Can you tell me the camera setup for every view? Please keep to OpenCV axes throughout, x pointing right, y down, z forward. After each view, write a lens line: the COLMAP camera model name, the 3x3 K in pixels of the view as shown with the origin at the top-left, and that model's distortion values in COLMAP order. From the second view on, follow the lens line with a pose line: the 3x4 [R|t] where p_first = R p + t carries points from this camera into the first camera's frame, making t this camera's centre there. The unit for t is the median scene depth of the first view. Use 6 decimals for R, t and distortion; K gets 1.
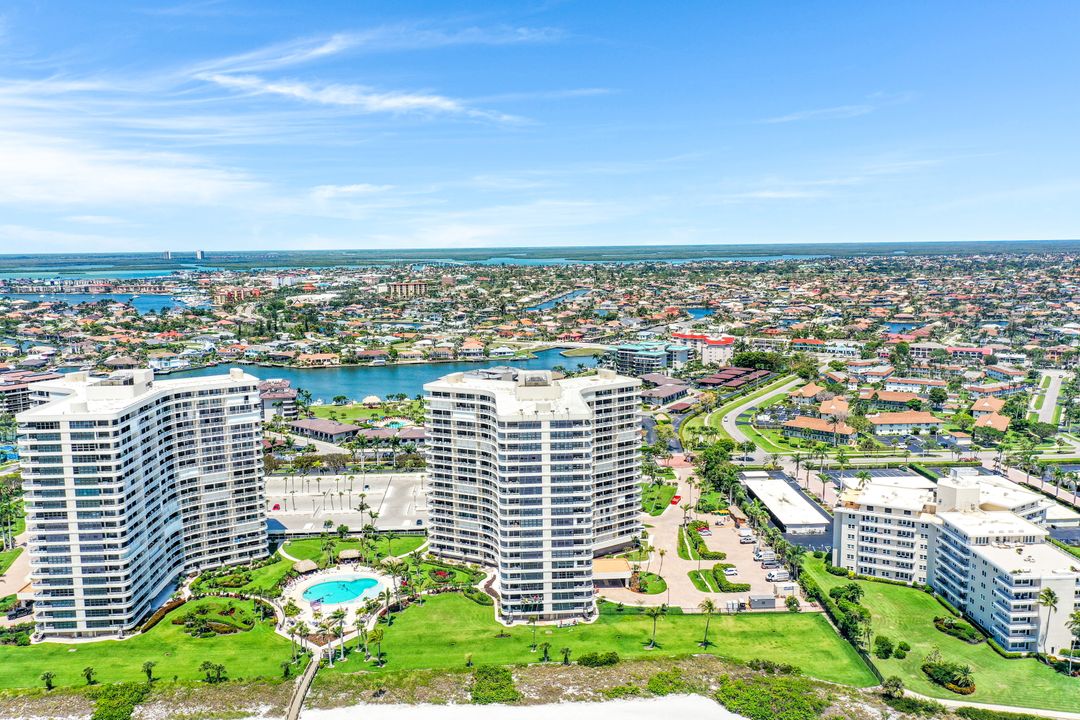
lens RADIAL K [[942.6, 0, 540.0], [0, 942.6, 360.0], [0, 0, 1]] dist [-0.013446, -0.004803]
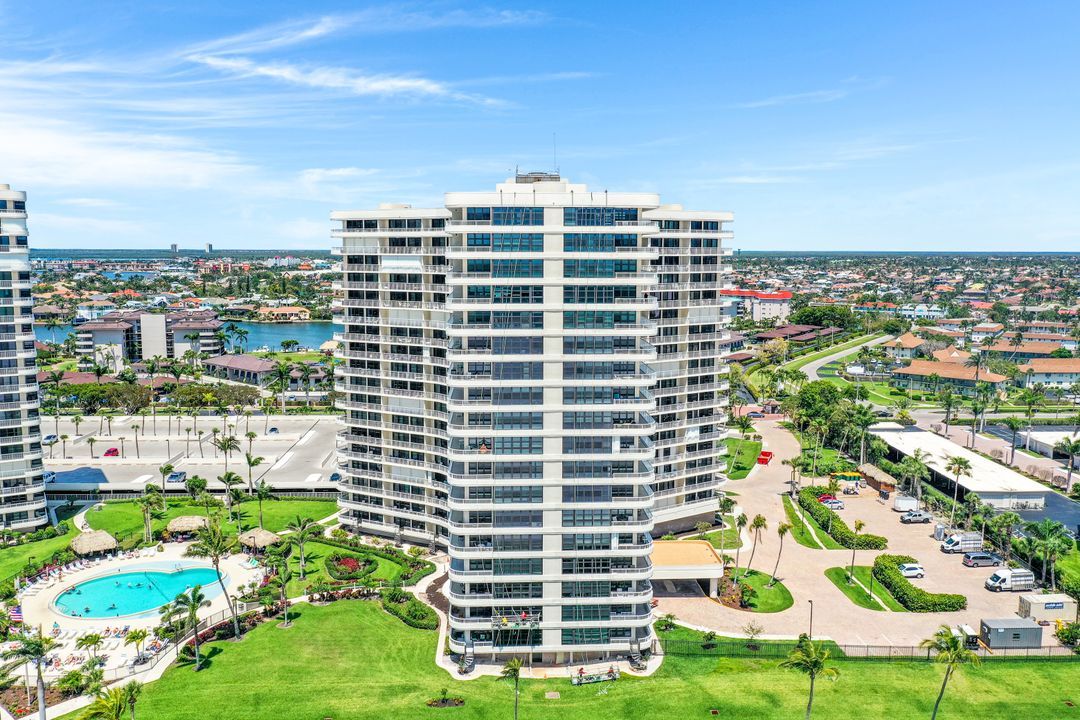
lens RADIAL K [[968.6, 0, 540.8], [0, 968.6, 299.8], [0, 0, 1]] dist [-0.010993, -0.017090]
pose [[0.999732, 0.017726, -0.014878, 0.006380], [-0.018667, 0.997665, -0.065690, 0.119393], [0.013679, 0.065950, 0.997729, 0.477250]]
